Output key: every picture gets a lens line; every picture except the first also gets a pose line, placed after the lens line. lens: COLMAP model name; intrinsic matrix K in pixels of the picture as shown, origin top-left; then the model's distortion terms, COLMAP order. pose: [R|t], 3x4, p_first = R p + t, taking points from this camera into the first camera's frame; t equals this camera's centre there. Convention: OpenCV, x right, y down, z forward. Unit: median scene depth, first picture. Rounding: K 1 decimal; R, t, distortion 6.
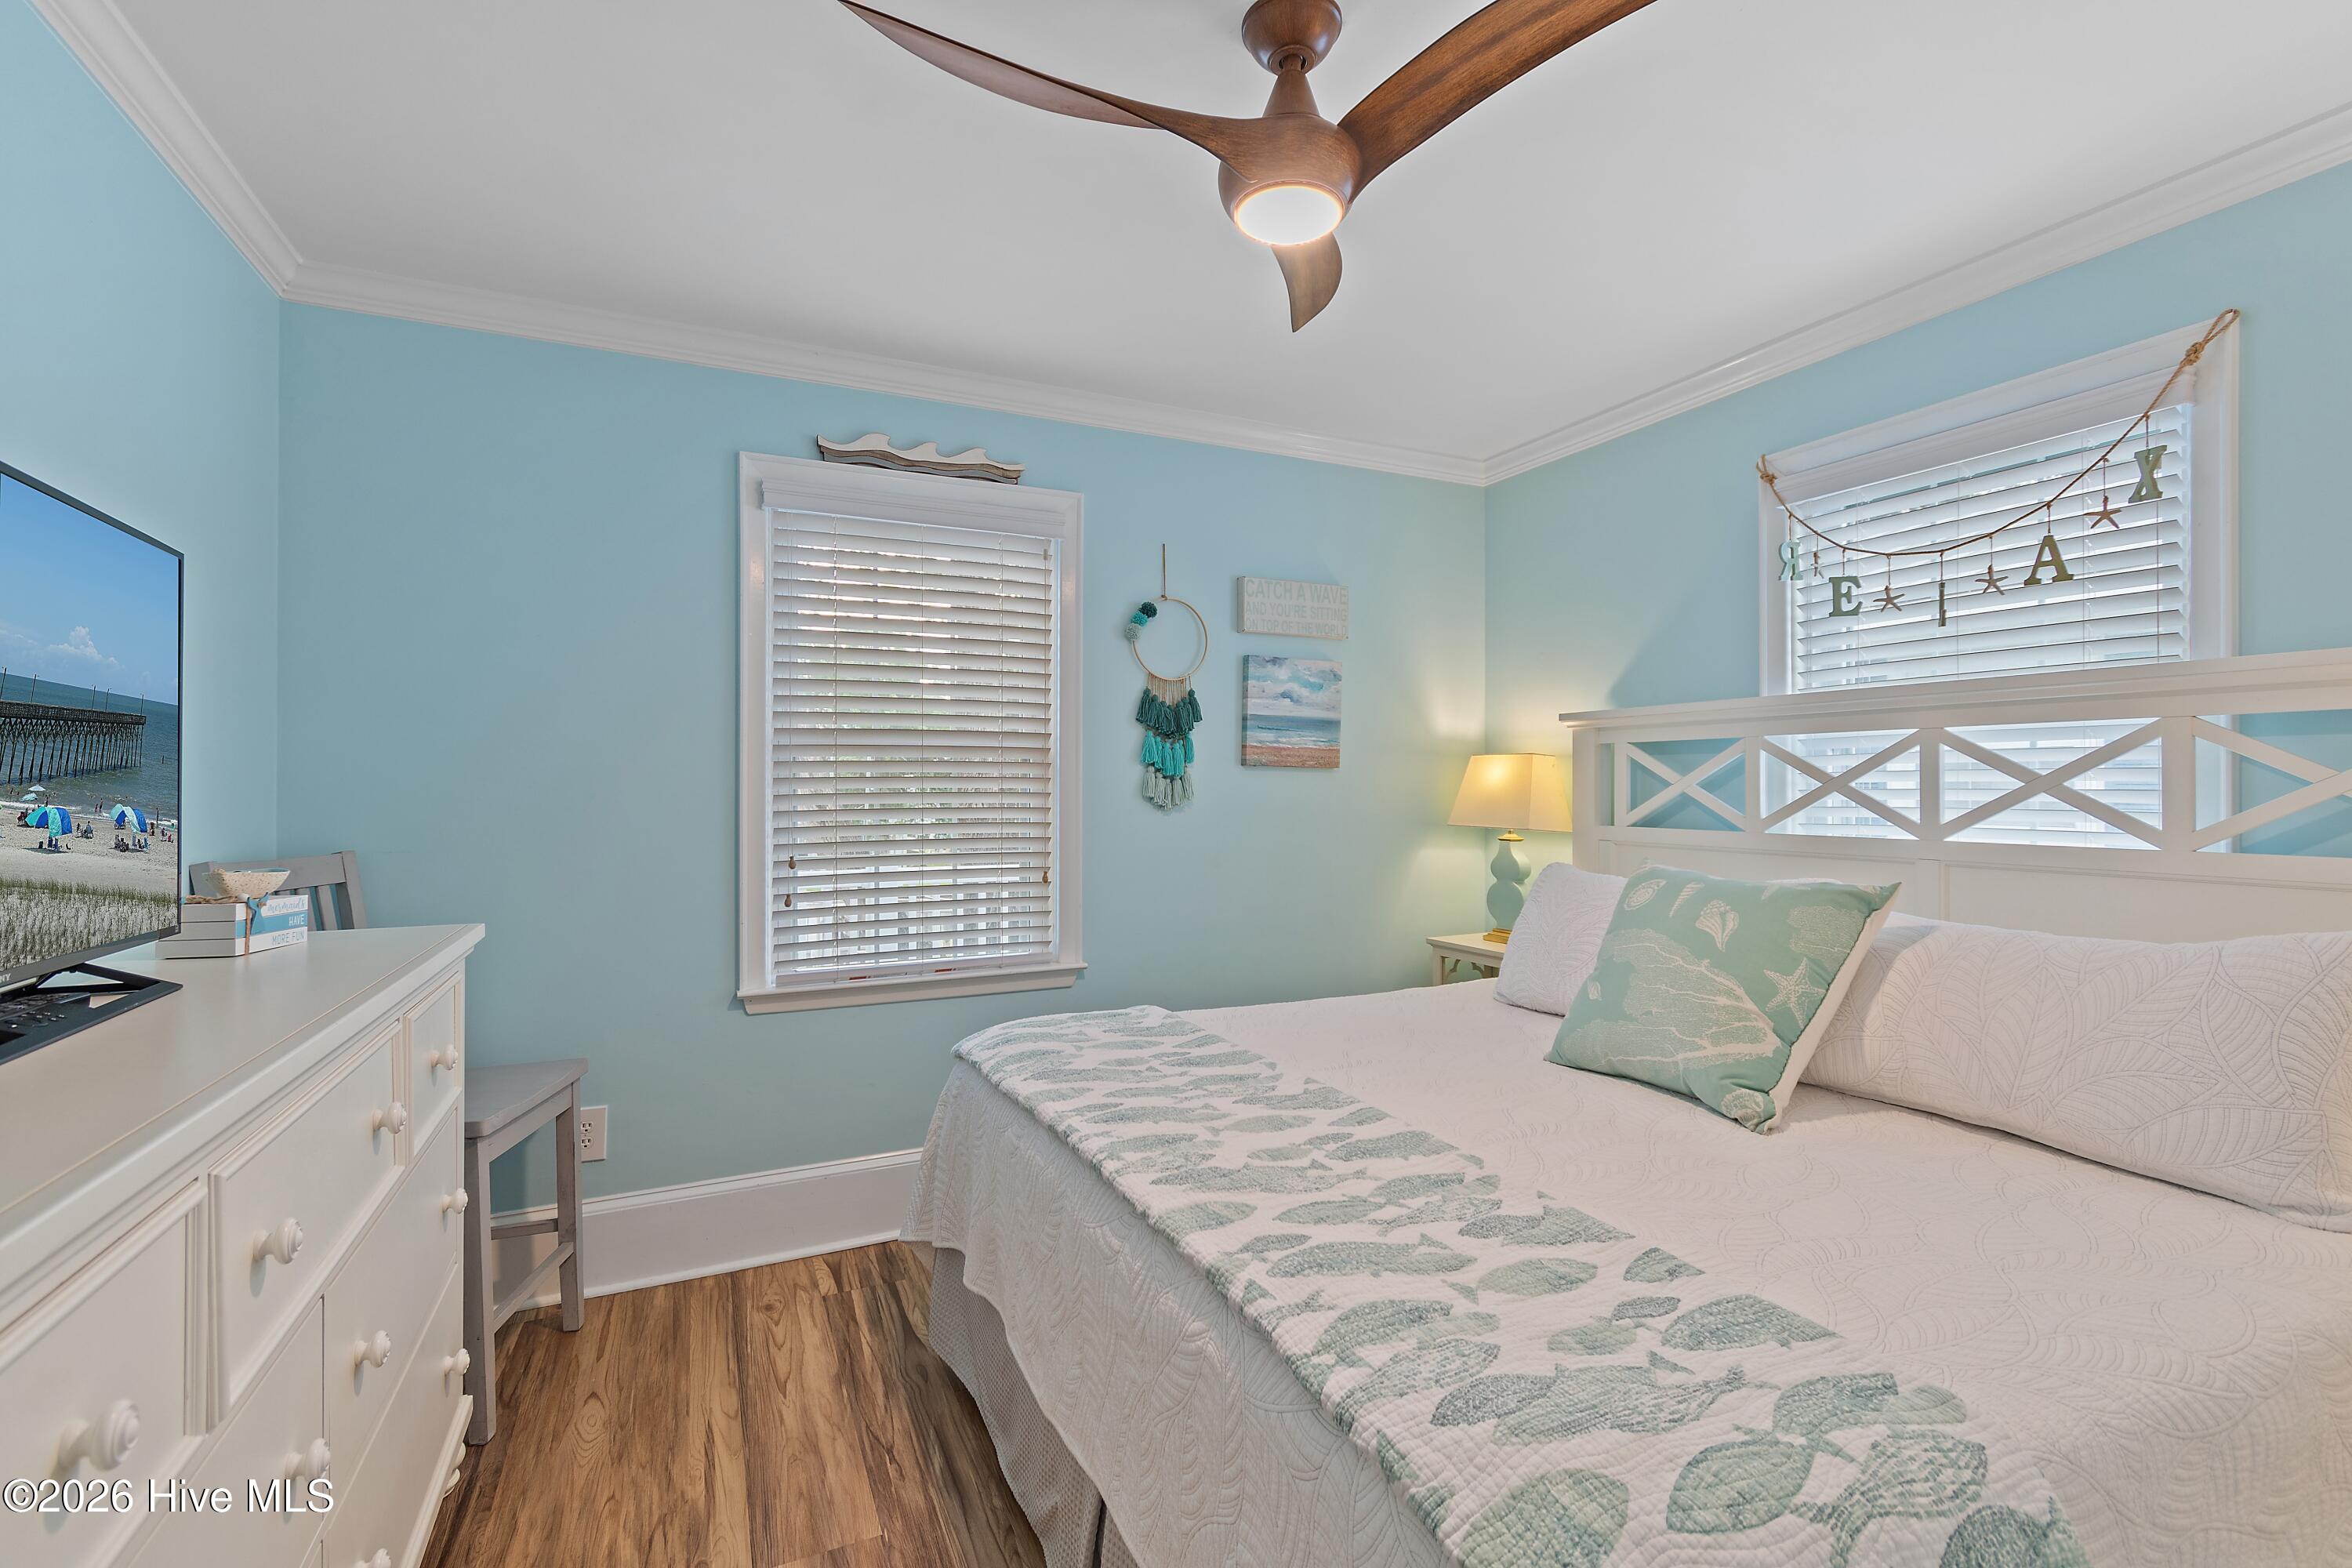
lens RADIAL K [[1034.1, 0, 1170.9], [0, 1034.1, 781.0], [0, 0, 1]] dist [0.003871, -0.002684]
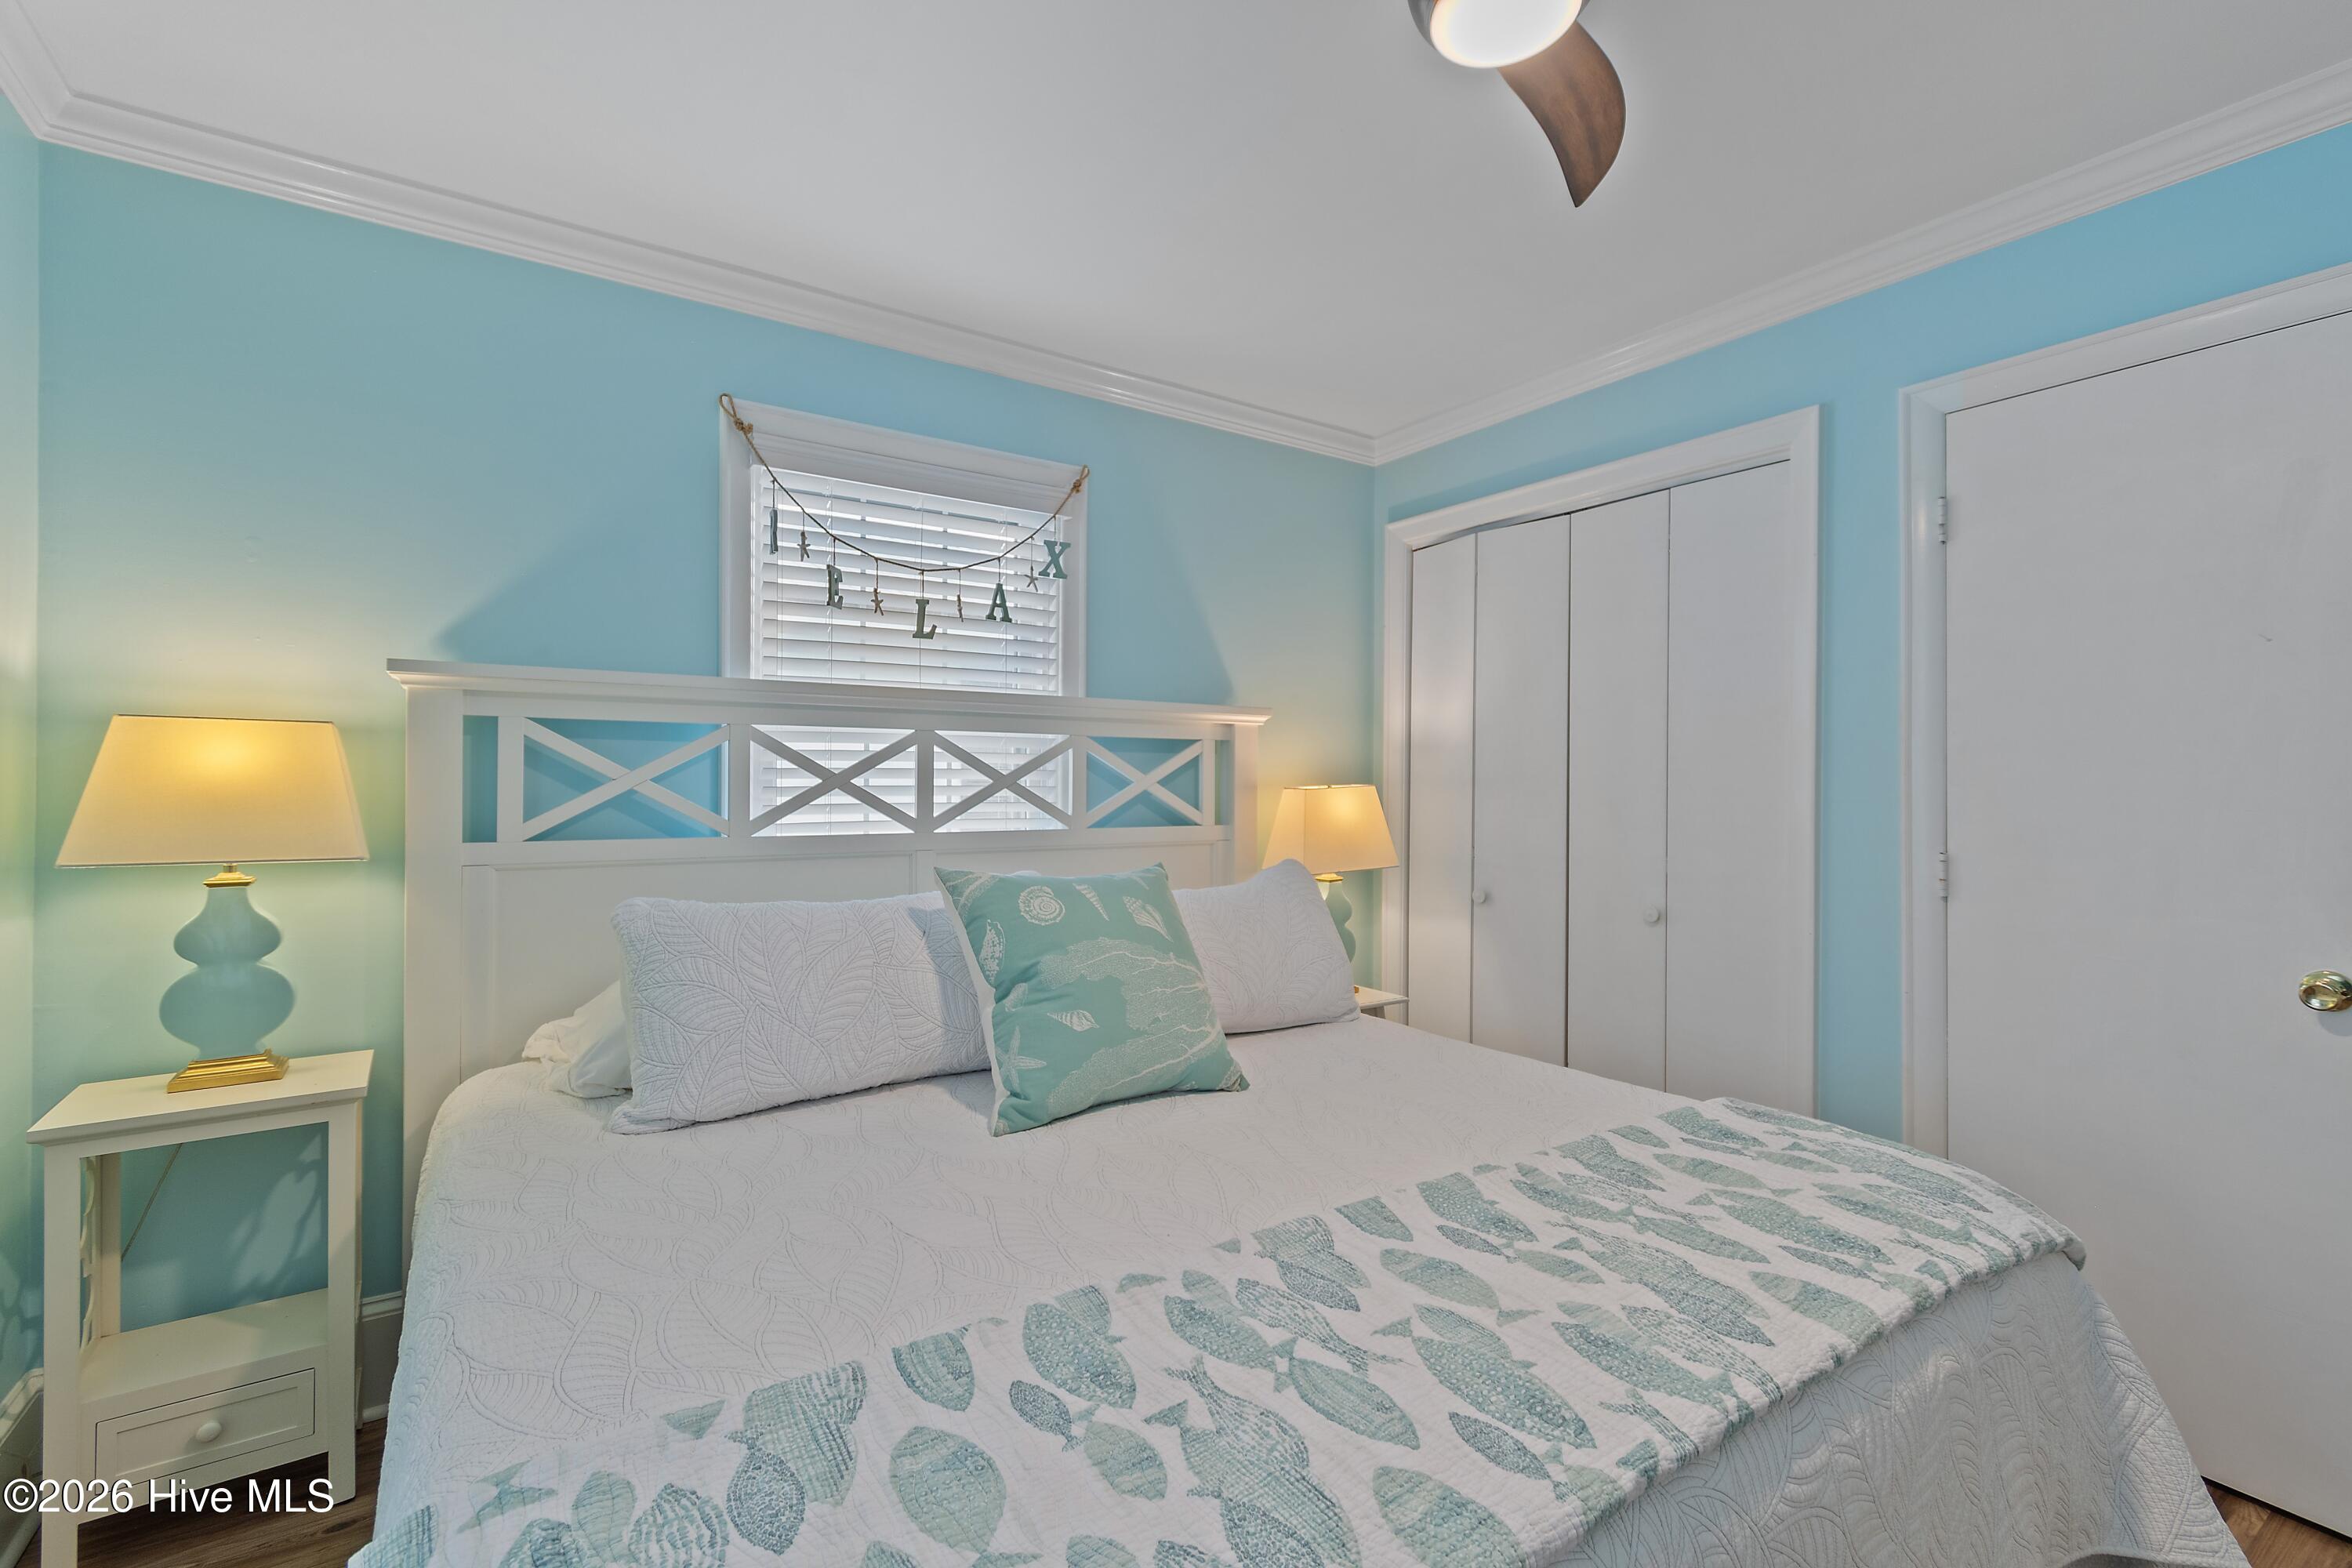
lens RADIAL K [[1034.1, 0, 1181.0], [0, 1034.1, 781.3], [0, 0, 1]] dist [0.003871, -0.002684]
pose [[-0.161136, 0.002389, 0.986929, -0.428898], [-0.008199, 0.999959, -0.003759, 0.005177], [-0.986898, -0.008698, -0.161110, 0.993851]]
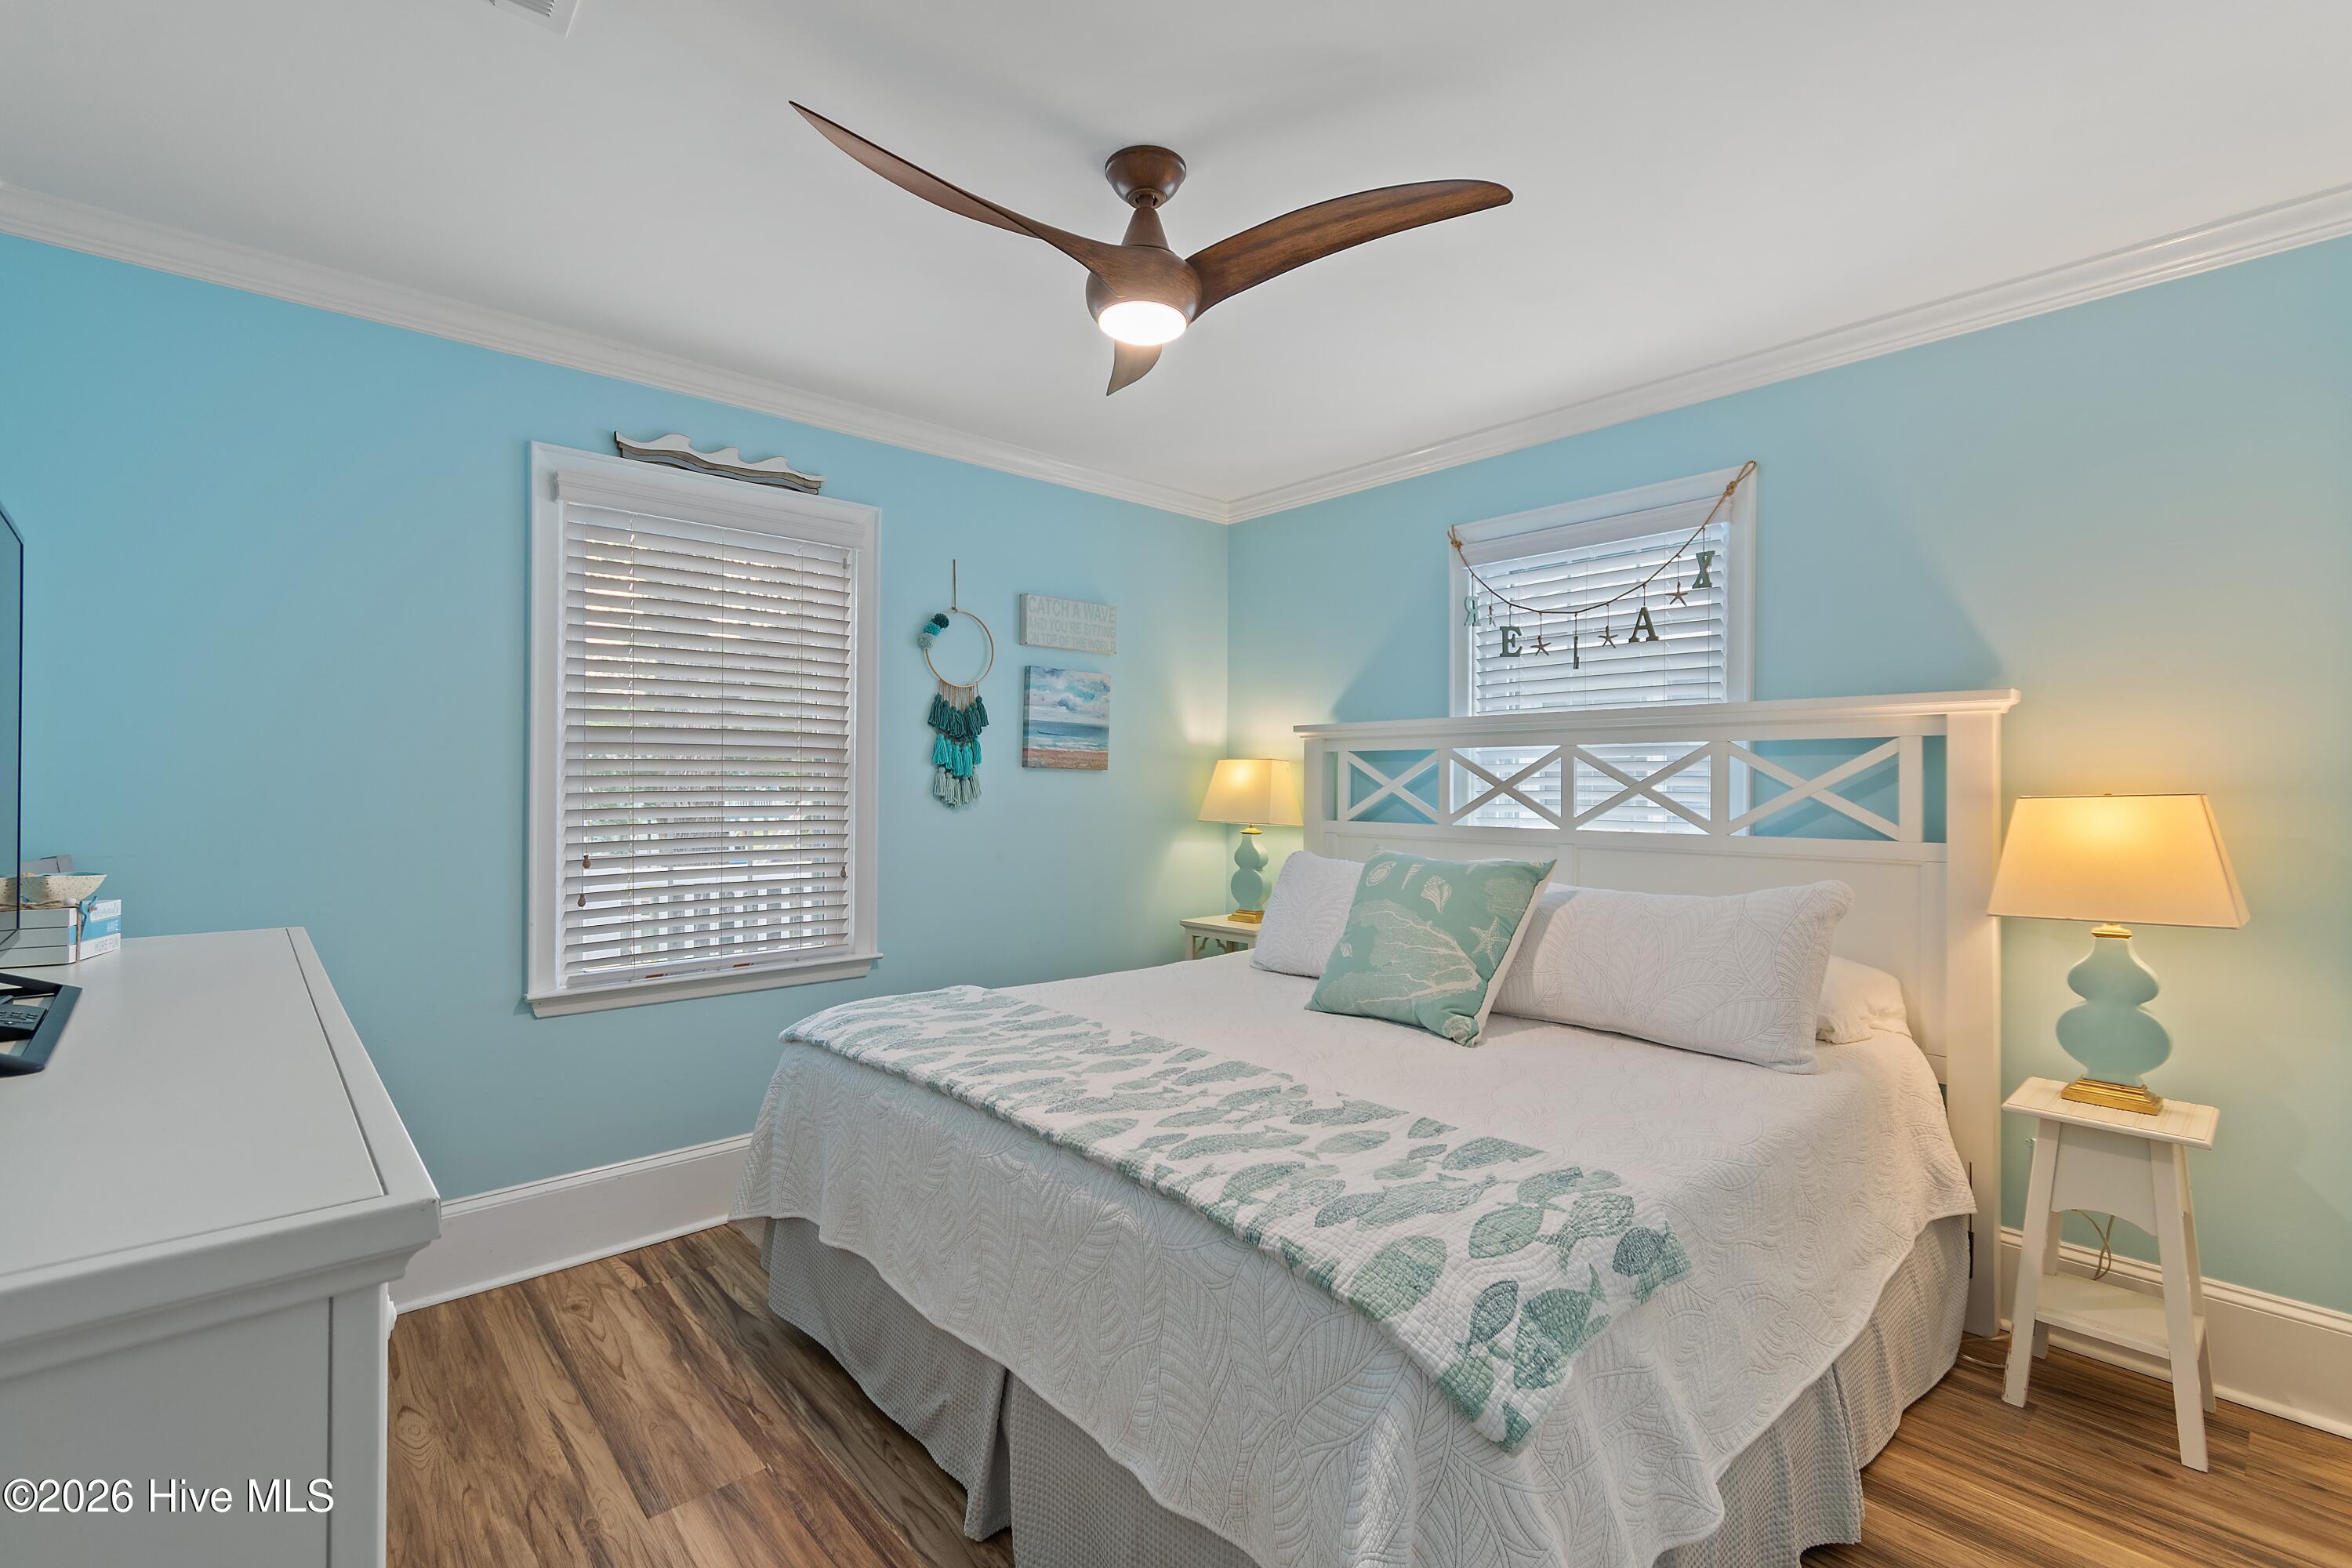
lens RADIAL K [[1034.1, 0, 1169.7], [0, 1034.1, 782.2], [0, 0, 1]] dist [0.003871, -0.002684]
pose [[0.957776, 0.005446, 0.287465, -0.152120], [-0.006348, 0.999977, 0.002206, -0.003693], [-0.287447, -0.003937, 0.957789, -0.139056]]
